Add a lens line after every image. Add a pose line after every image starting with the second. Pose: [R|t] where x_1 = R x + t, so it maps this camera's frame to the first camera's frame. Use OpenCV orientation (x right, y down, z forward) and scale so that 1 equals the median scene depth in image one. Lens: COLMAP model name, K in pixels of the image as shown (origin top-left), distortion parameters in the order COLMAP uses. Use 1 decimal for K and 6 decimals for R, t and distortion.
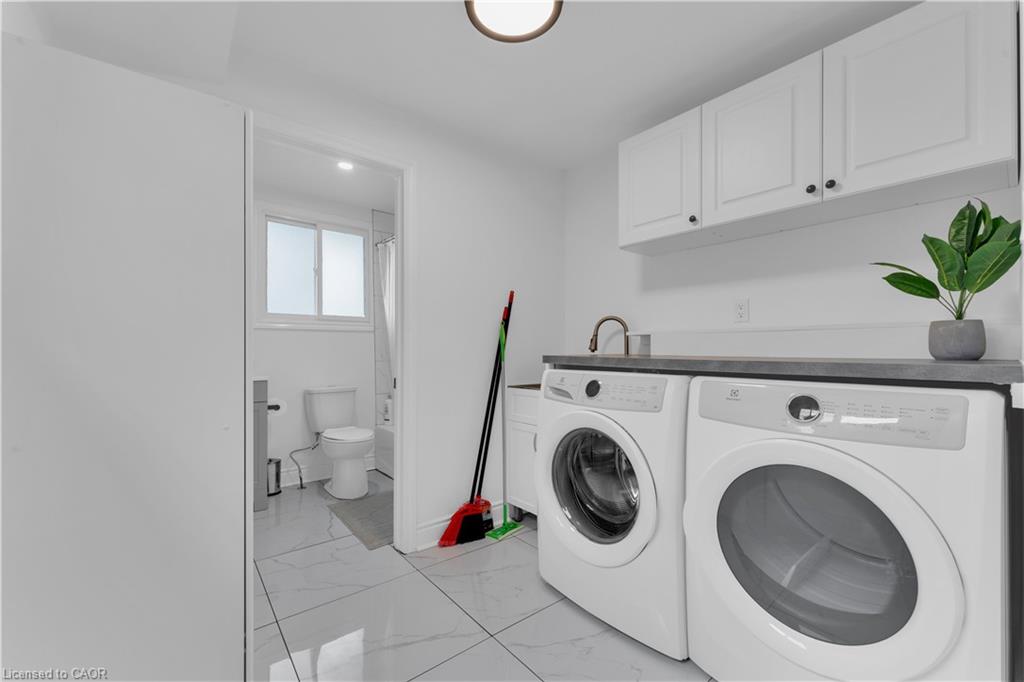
lens RADIAL K [[421.3, 0, 514.0], [0, 421.3, 345.4], [0, 0, 1]] dist [0.002482, 0.000055]
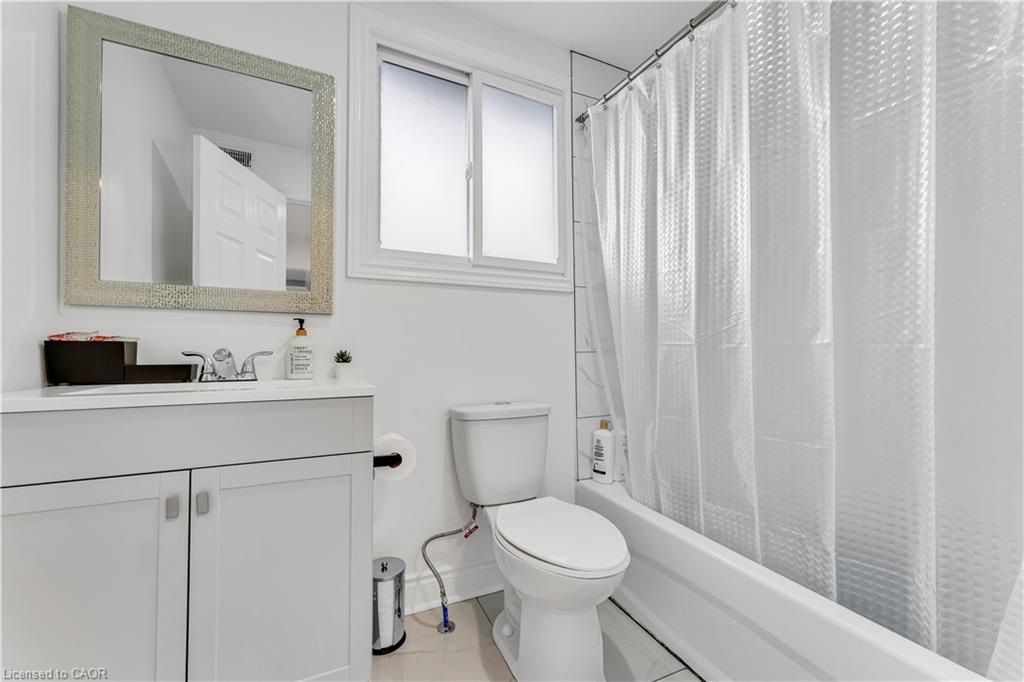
lens RADIAL K [[411.7, 0, 512.0], [0, 411.7, 341.0], [0, 0, 1]] dist [-0.001696, 0.000089]
pose [[0.964558, 0.003231, -0.263850, -0.303714], [-0.002779, 0.999994, 0.002087, 0.025502], [0.263856, -0.001280, 0.964561, 0.563465]]
